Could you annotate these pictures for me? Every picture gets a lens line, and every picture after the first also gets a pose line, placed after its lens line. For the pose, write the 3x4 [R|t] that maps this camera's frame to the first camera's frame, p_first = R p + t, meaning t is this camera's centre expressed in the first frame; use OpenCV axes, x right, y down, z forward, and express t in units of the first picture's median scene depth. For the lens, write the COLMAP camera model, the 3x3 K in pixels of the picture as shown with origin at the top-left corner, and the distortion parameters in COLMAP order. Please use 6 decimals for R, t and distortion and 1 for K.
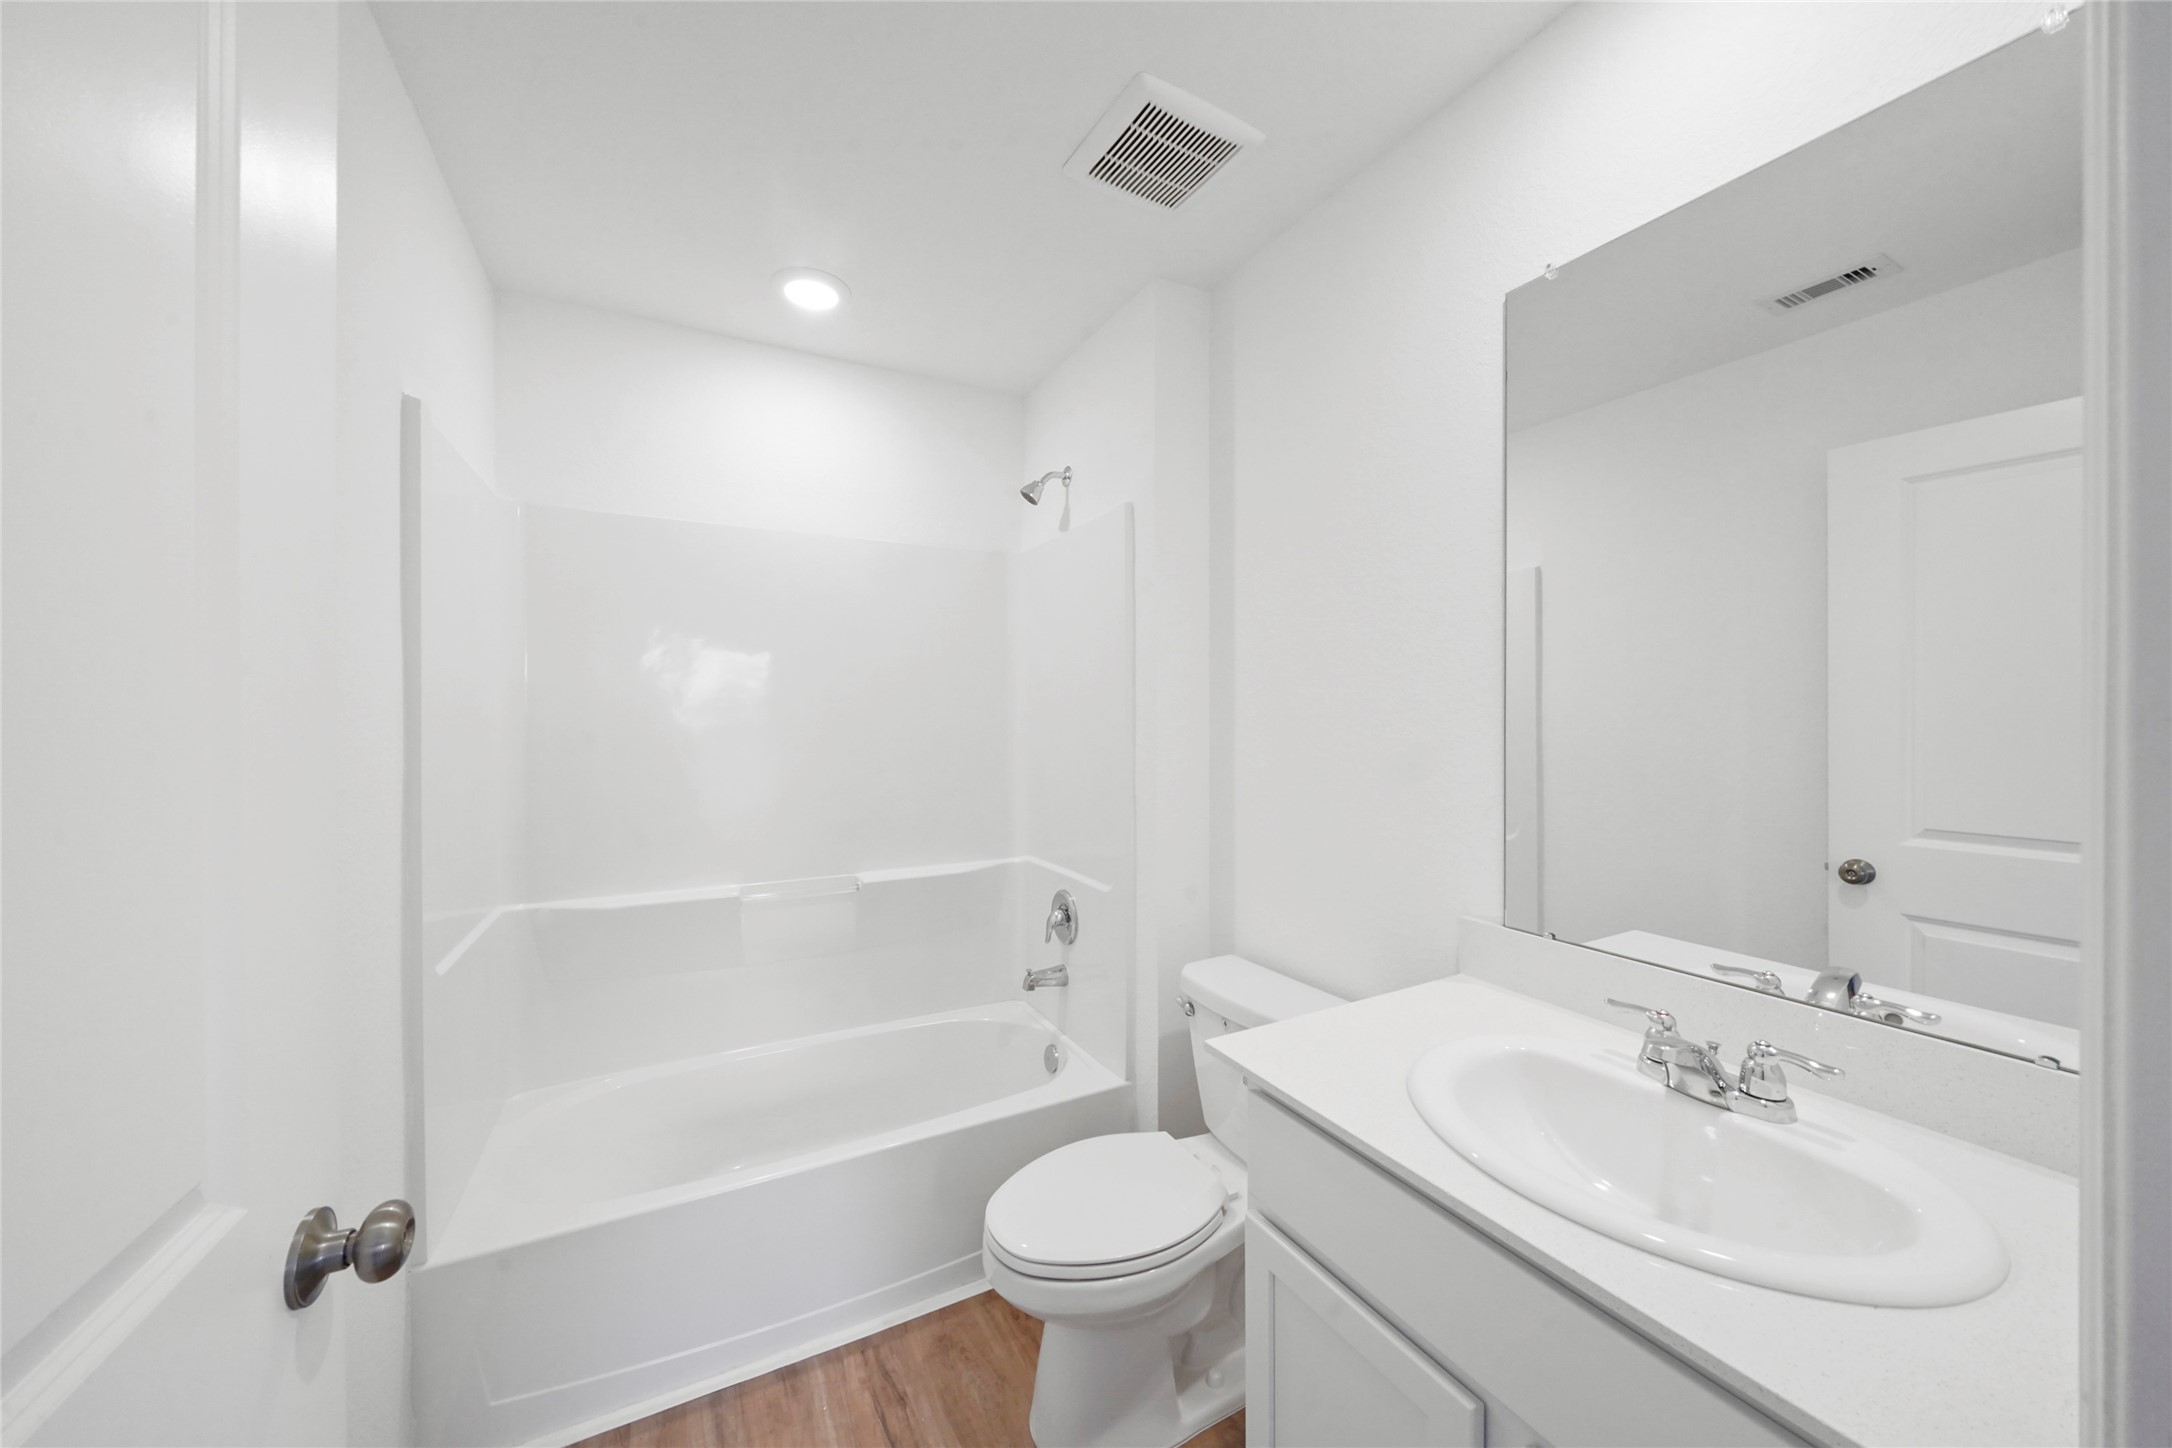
lens RADIAL K [[757.2, 0, 1086.7], [0, 757.2, 721.9], [0, 0, 1]] dist [-0.008752, -0.000336]
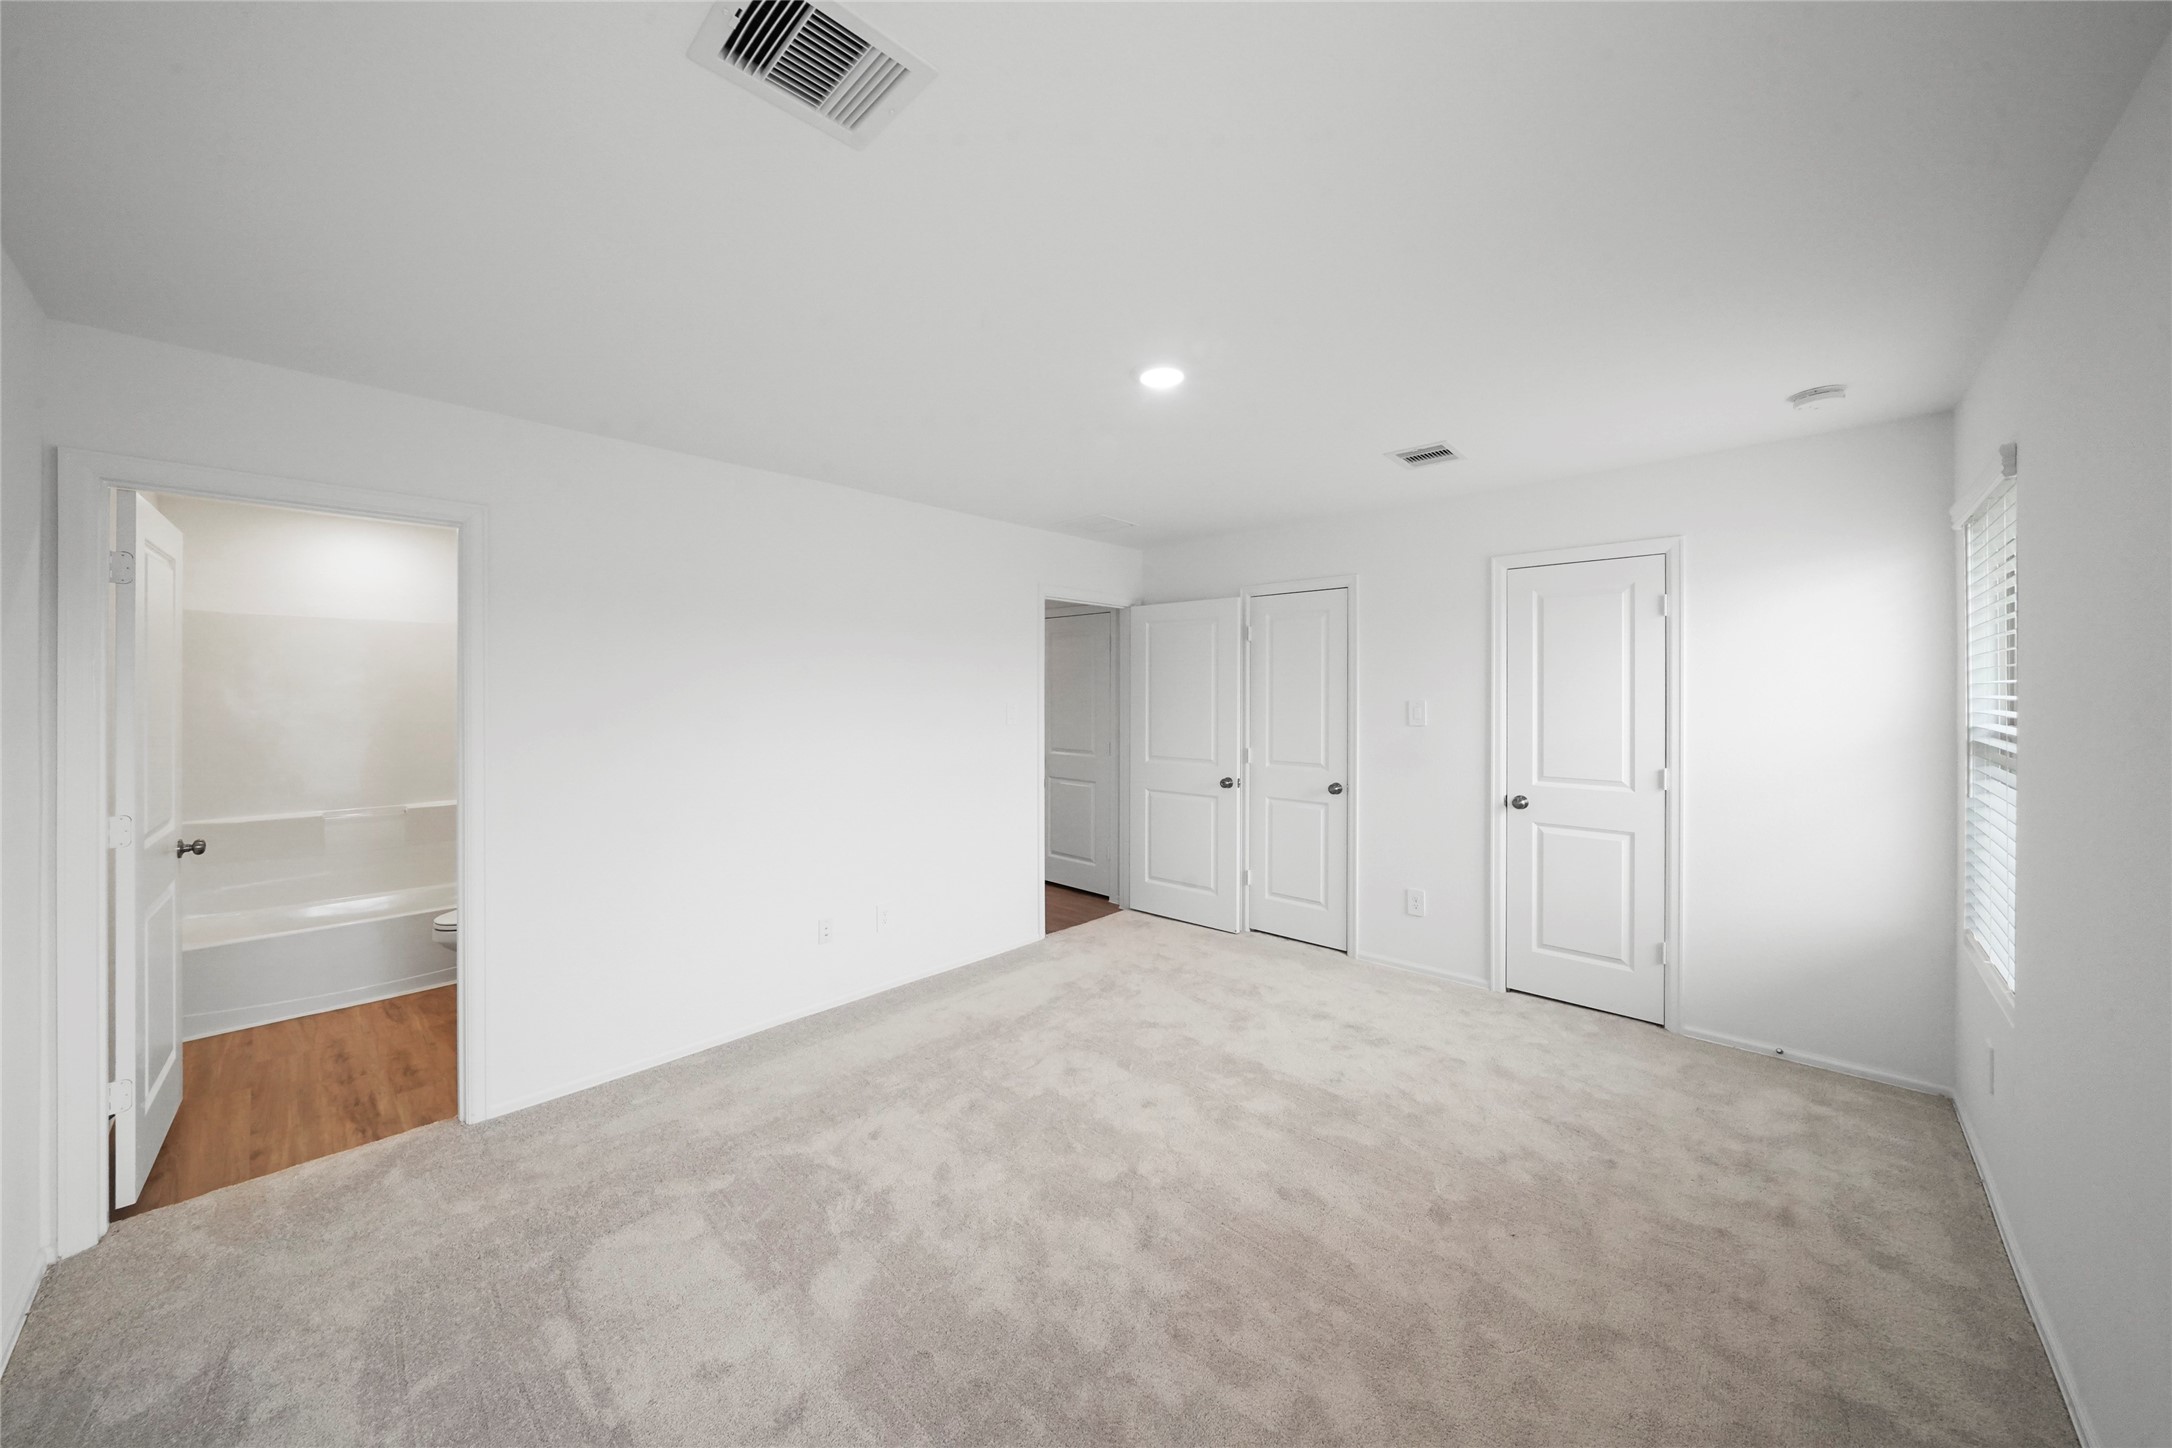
lens RADIAL K [[757.2, 0, 1076.9], [0, 757.2, 692.3], [0, 0, 1]] dist [-0.008752, -0.000336]
pose [[0.953552, 0.002457, 0.301218, 1.570504], [-0.002170, 0.999997, -0.001289, -0.164764], [-0.301220, 0.000576, 0.953554, -2.764037]]
